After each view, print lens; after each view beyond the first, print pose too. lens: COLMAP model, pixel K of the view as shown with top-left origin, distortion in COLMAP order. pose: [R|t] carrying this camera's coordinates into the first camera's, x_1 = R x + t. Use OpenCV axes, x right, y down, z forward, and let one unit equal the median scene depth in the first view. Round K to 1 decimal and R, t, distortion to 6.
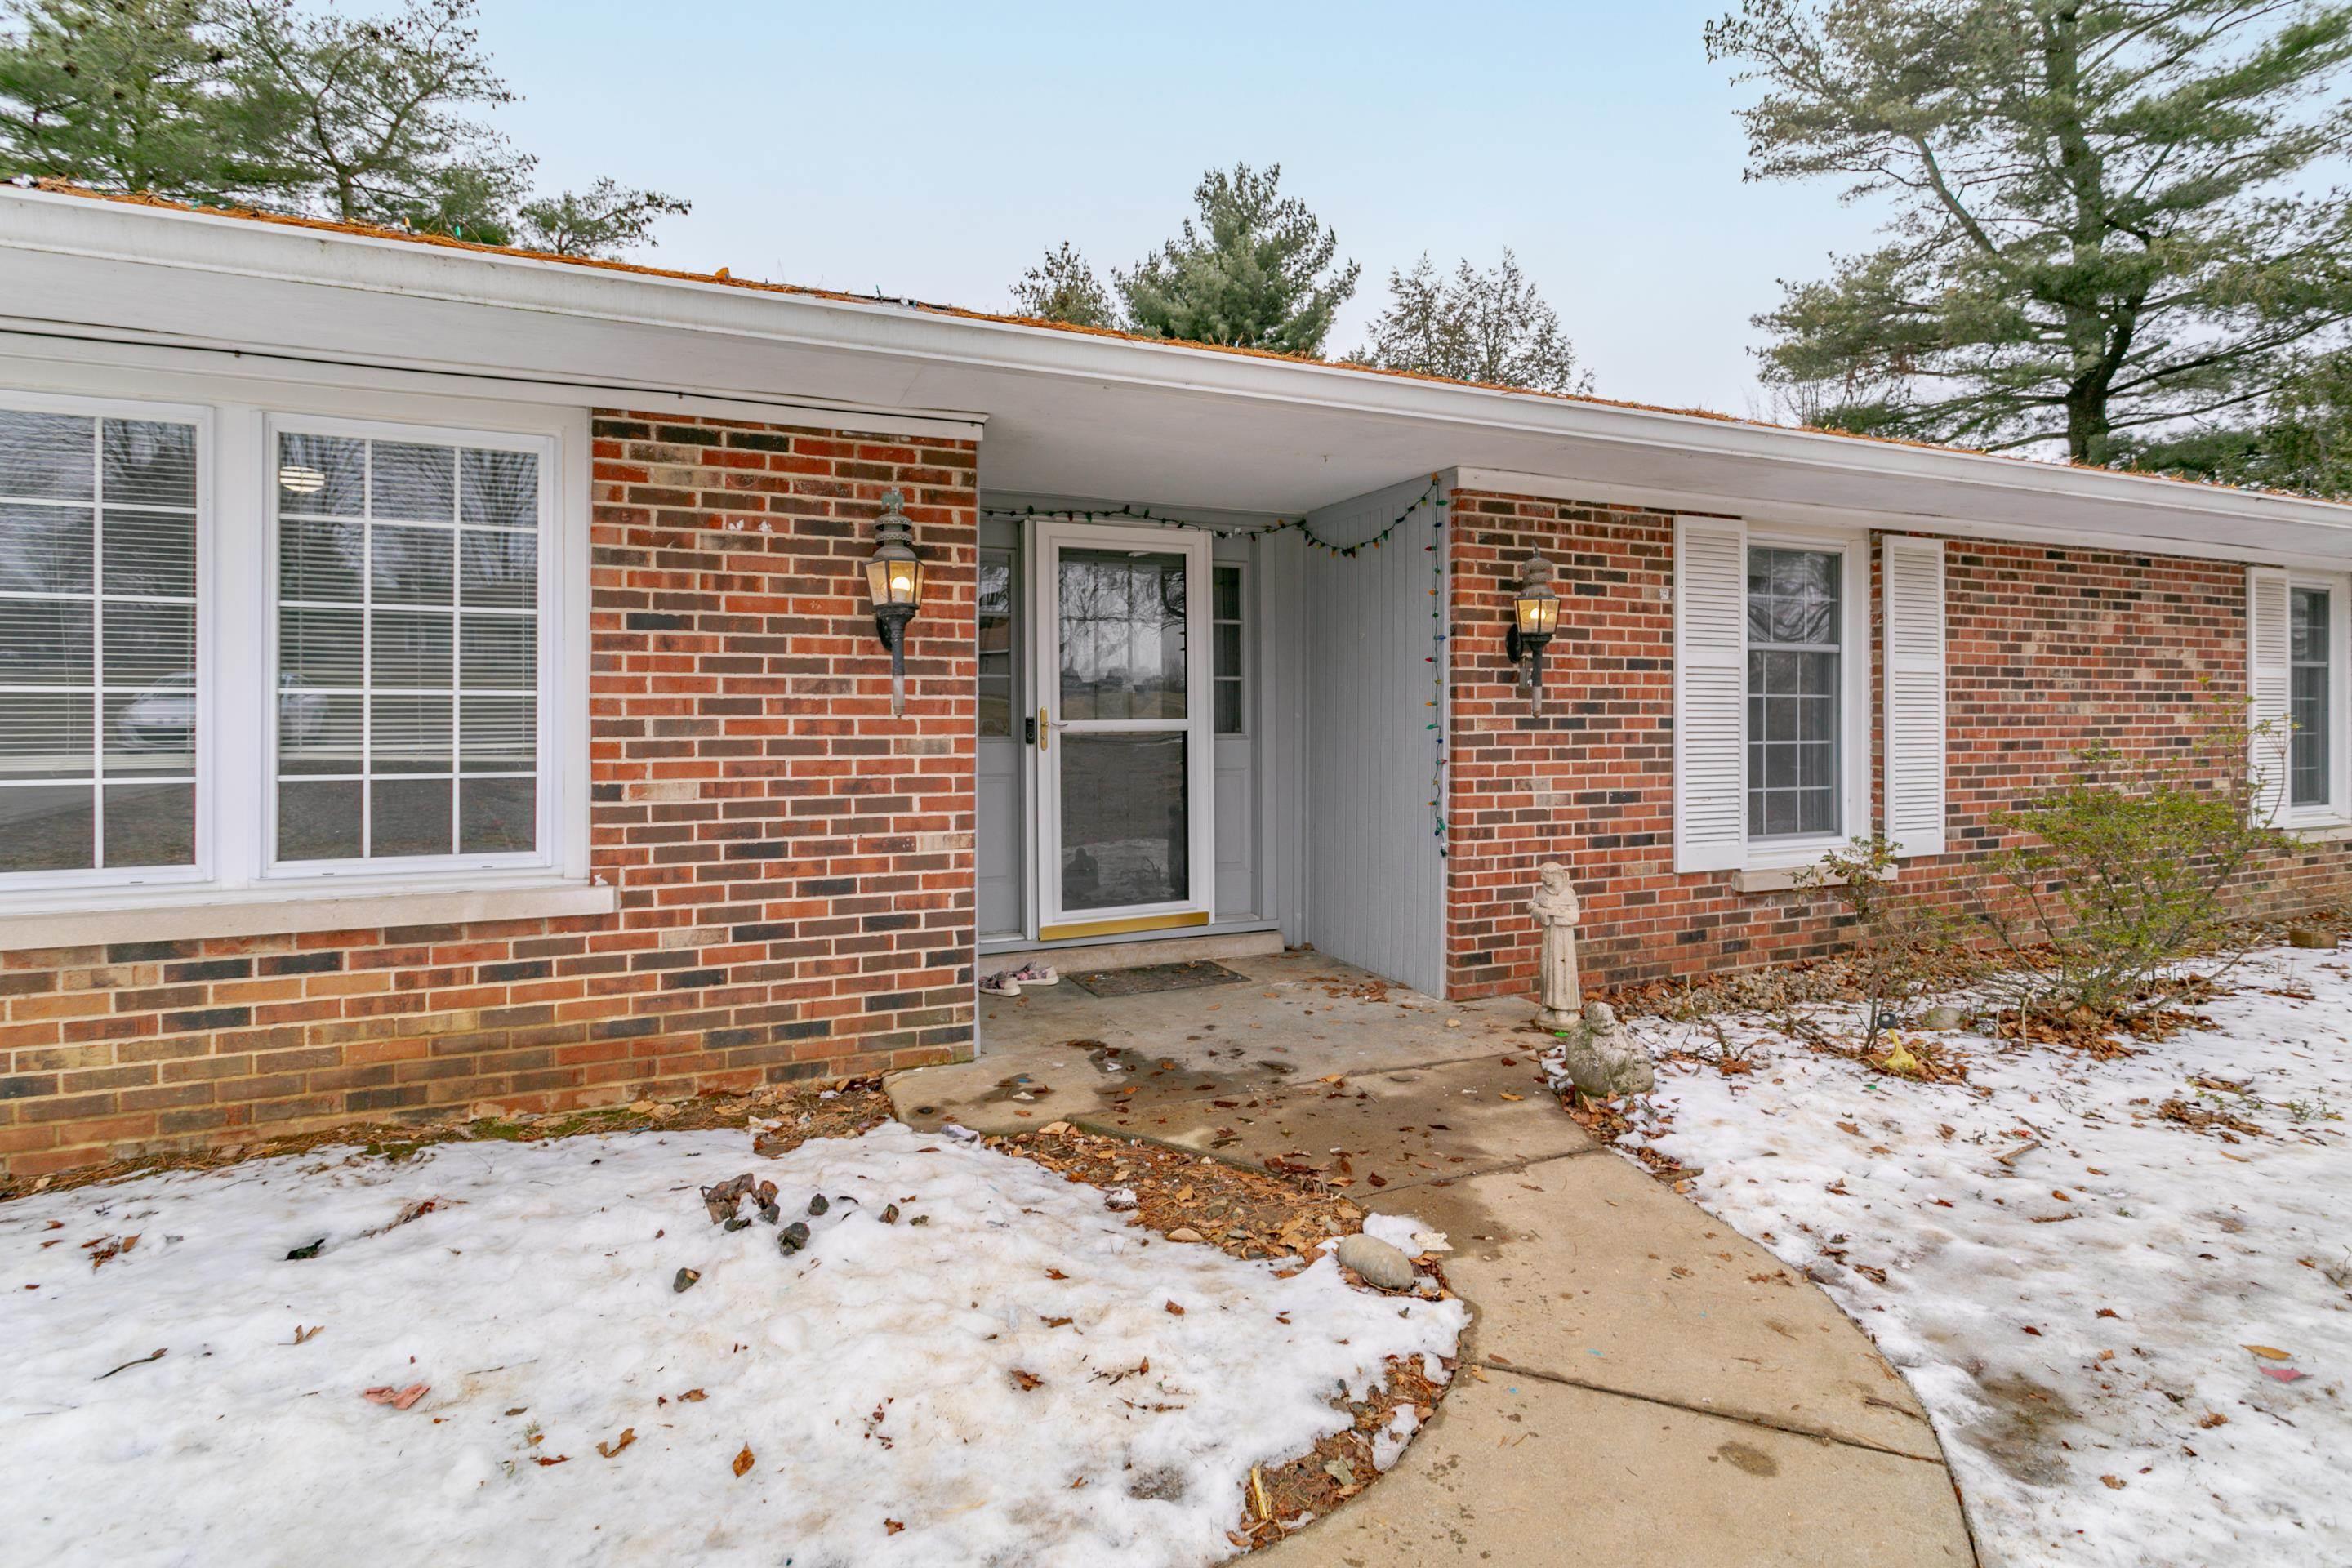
lens RADIAL K [[1121.0, 0, 1182.7], [0, 1121.0, 740.9], [0, 0, 1]] dist [0.001537, 0.001678]
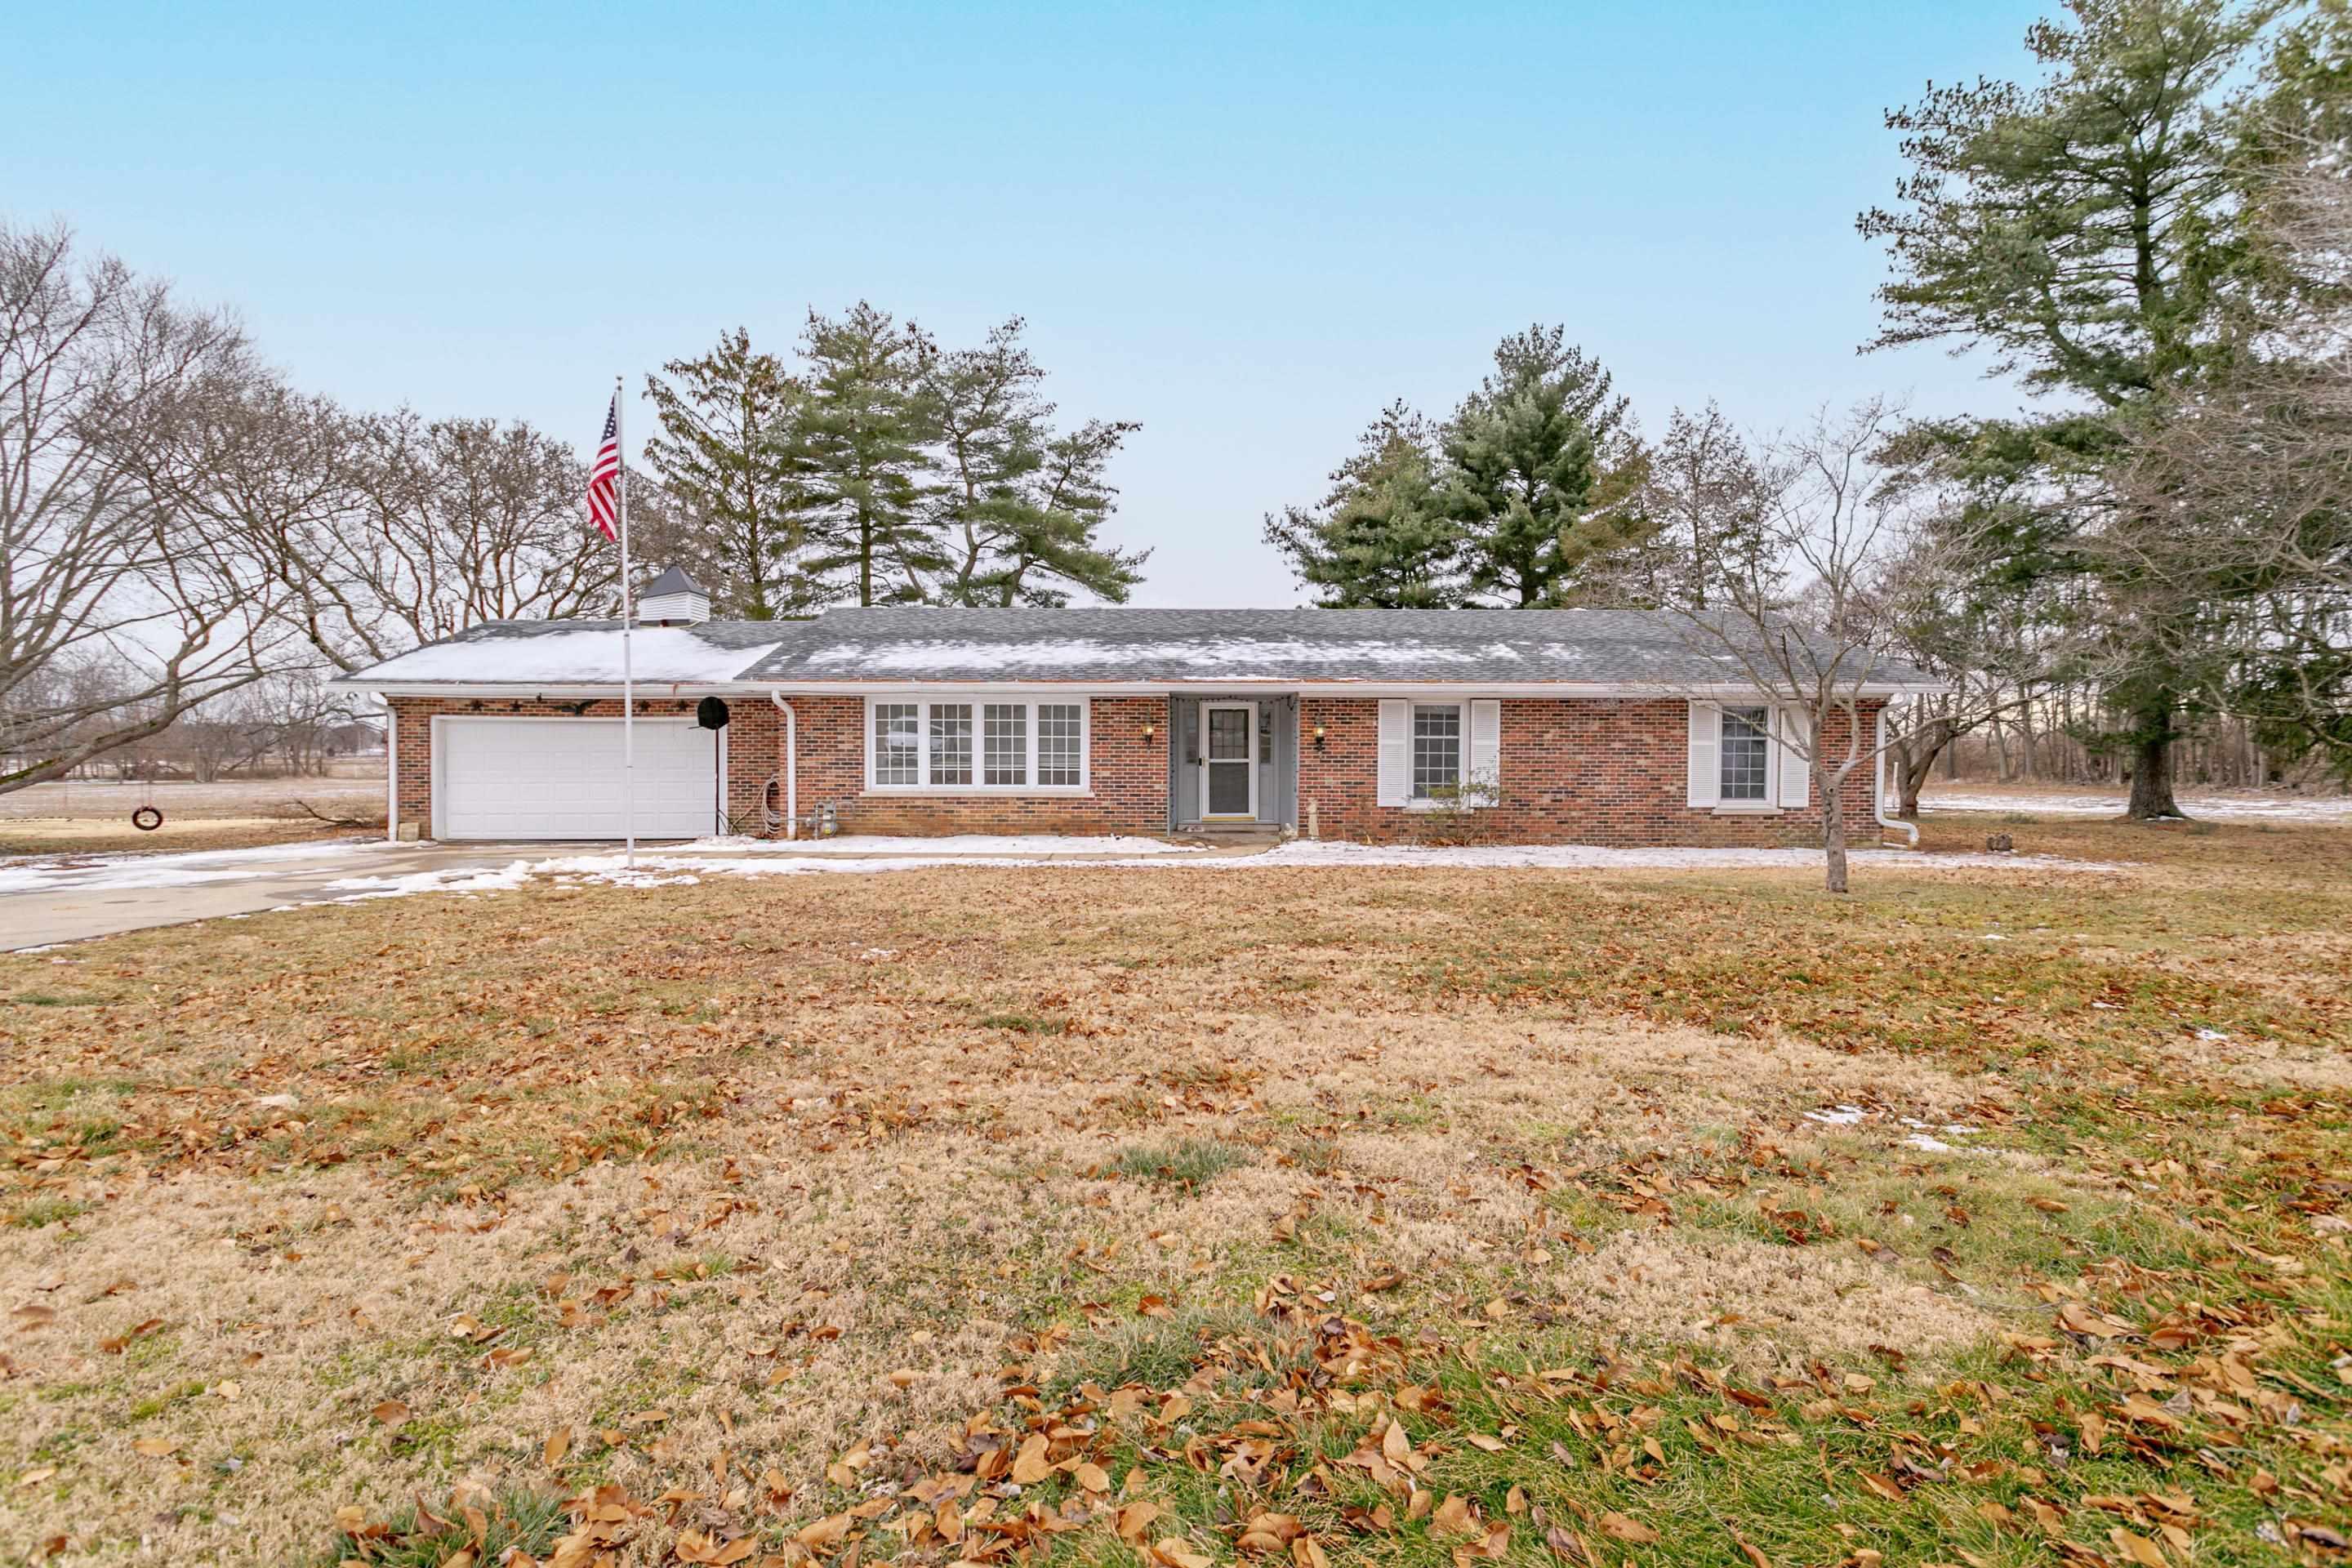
lens RADIAL K [[1121.0, 0, 1180.9], [0, 1121.0, 784.1], [0, 0, 1]] dist [0.001537, 0.001678]
pose [[0.924103, 0.018091, -0.381715, 0.843049], [-0.013789, 0.999807, 0.014004, 0.009024], [0.381895, -0.007677, 0.924174, -1.664064]]
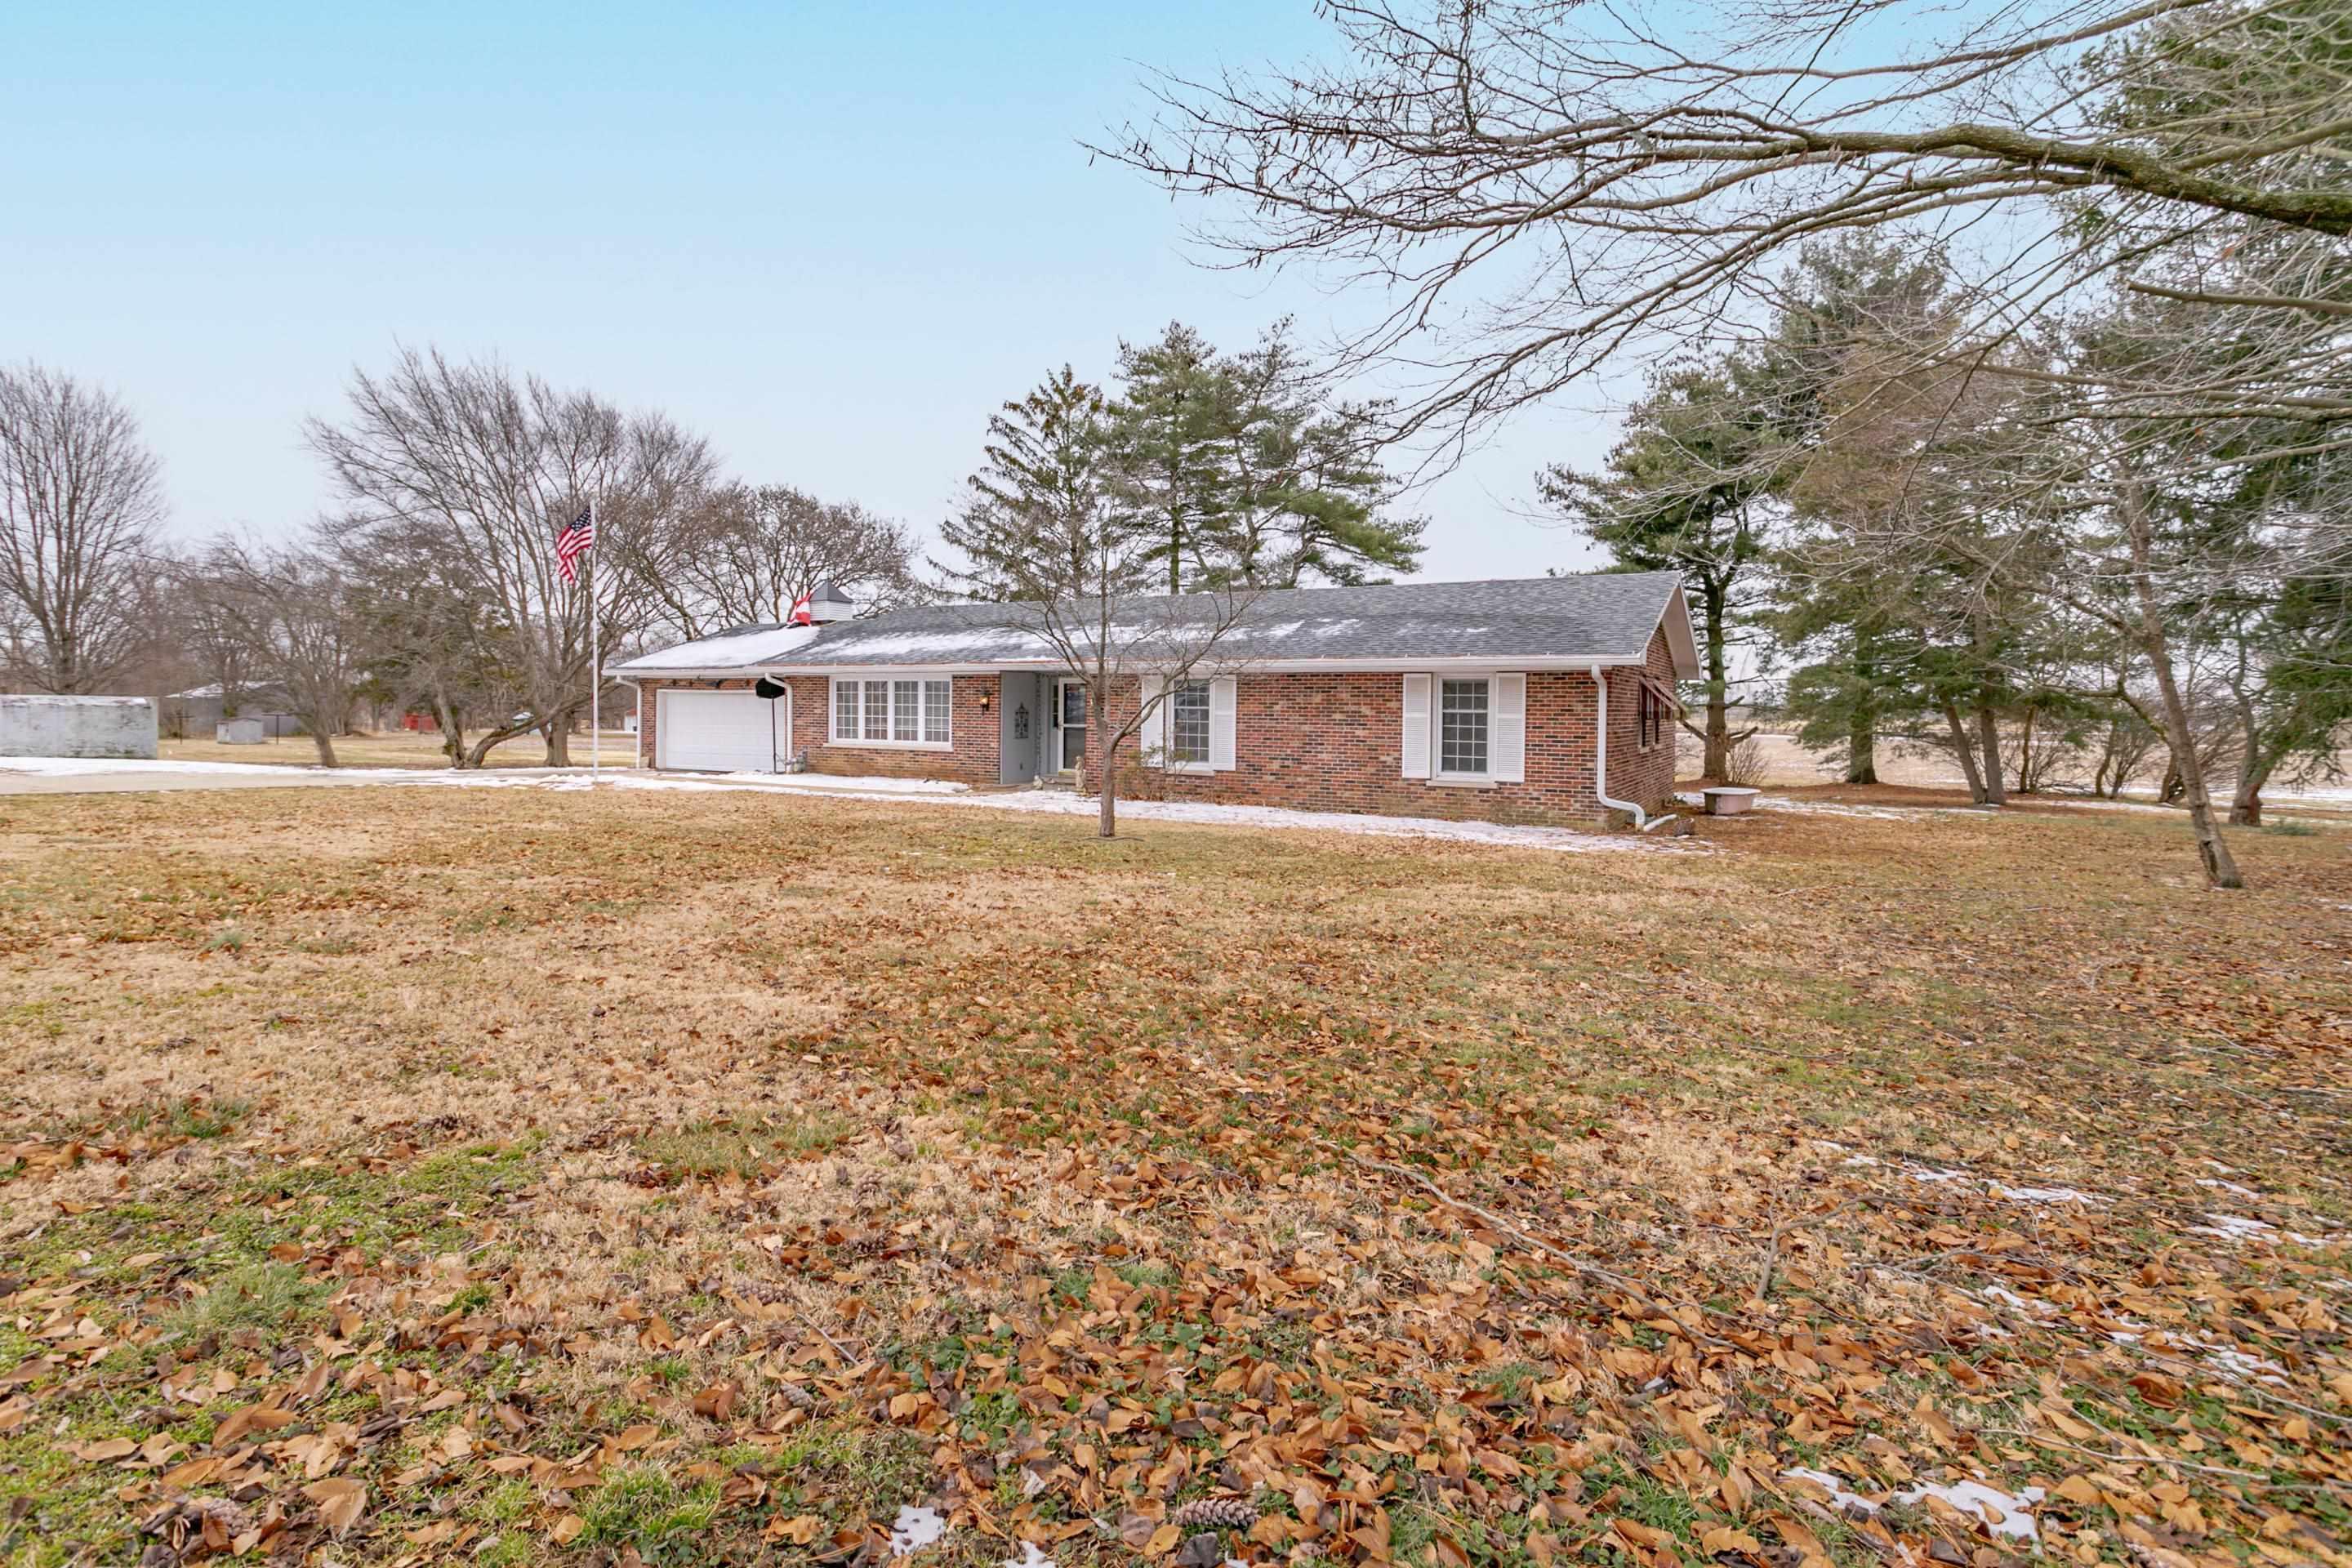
lens RADIAL K [[1121.0, 0, 1155.7], [0, 1121.0, 777.5], [0, 0, 1]] dist [0.001537, 0.001678]
pose [[0.600694, 0.059773, -0.797242, 2.584352], [-0.031353, 0.998195, 0.051216, -0.033160], [0.798864, -0.005769, 0.601484, -0.947167]]
